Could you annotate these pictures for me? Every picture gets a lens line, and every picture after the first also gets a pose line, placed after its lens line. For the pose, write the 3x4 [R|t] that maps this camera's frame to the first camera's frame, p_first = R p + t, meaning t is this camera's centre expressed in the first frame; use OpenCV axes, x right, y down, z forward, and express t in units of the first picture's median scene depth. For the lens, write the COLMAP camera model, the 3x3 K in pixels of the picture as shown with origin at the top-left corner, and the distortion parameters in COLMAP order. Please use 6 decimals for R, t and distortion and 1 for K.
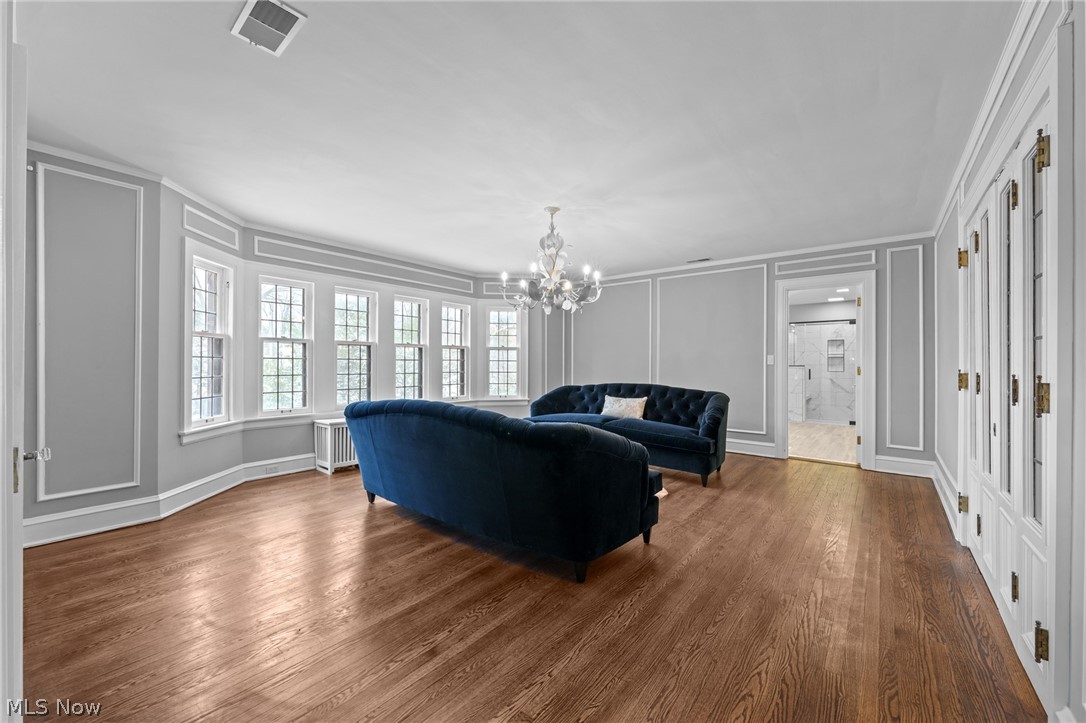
lens RADIAL K [[411.5, 0, 541.7], [0, 411.5, 357.2], [0, 0, 1]] dist [-0.002505, -0.000038]
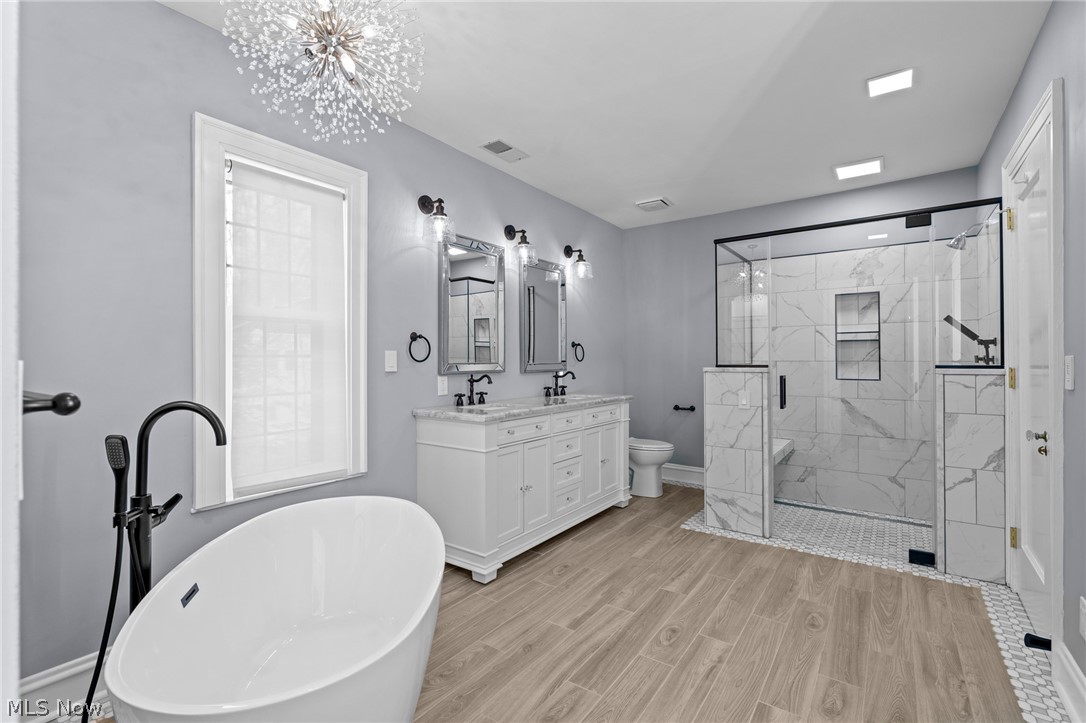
lens RADIAL K [[482.1, 0, 543.0], [0, 482.1, 361.5], [0, 0, 1]] dist [0.001492, -0.000023]
pose [[0.997799, -0.010113, 0.065536, 0.413204], [0.009707, 0.999932, 0.006506, 0.013400], [-0.065597, -0.005855, 0.997829, 0.596415]]
